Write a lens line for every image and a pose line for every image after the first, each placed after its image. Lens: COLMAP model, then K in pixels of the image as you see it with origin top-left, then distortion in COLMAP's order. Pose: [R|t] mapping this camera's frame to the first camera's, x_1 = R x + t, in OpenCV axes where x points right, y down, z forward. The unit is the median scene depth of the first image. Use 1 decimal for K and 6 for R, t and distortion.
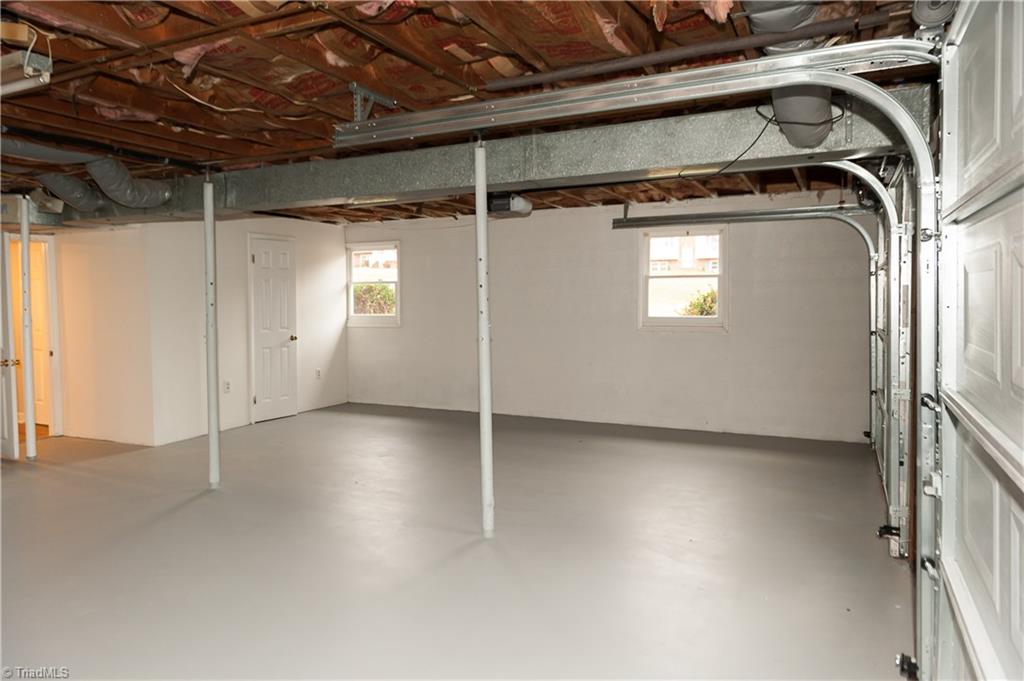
lens RADIAL K [[691.9, 0, 509.5], [0, 691.9, 334.9], [0, 0, 1]] dist [-0.028066, 0.003458]
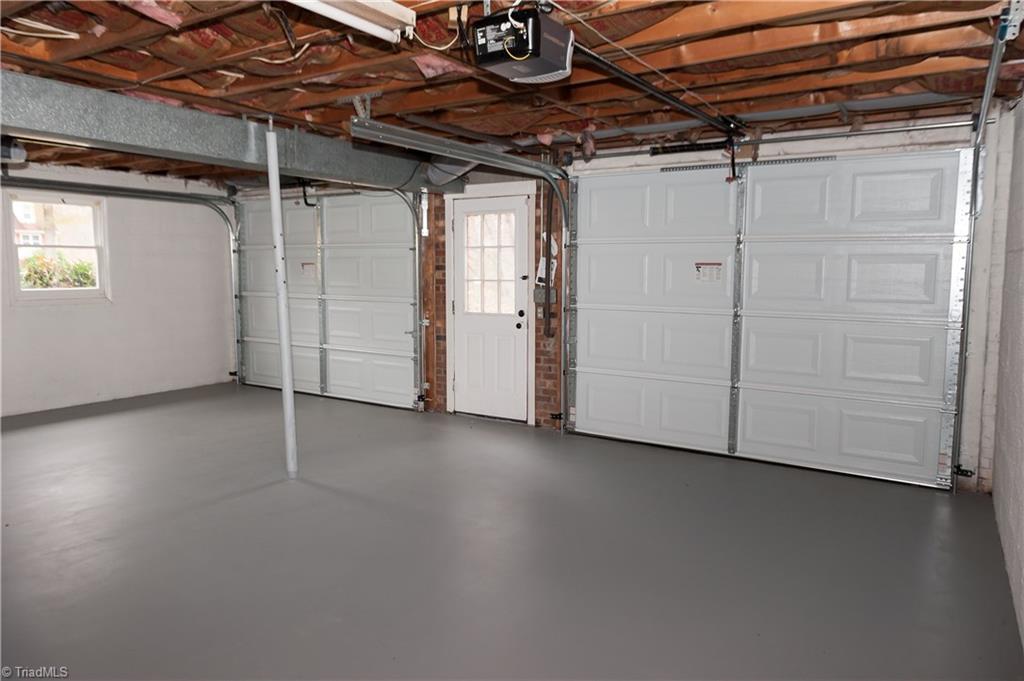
lens RADIAL K [[691.9, 0, 510.7], [0, 691.9, 340.5], [0, 0, 1]] dist [-0.028066, 0.003458]
pose [[0.107534, -0.093931, 0.989754, -0.716094], [0.046161, 0.994925, 0.089406, -0.012813], [-0.993129, 0.036074, 0.111324, 0.326092]]
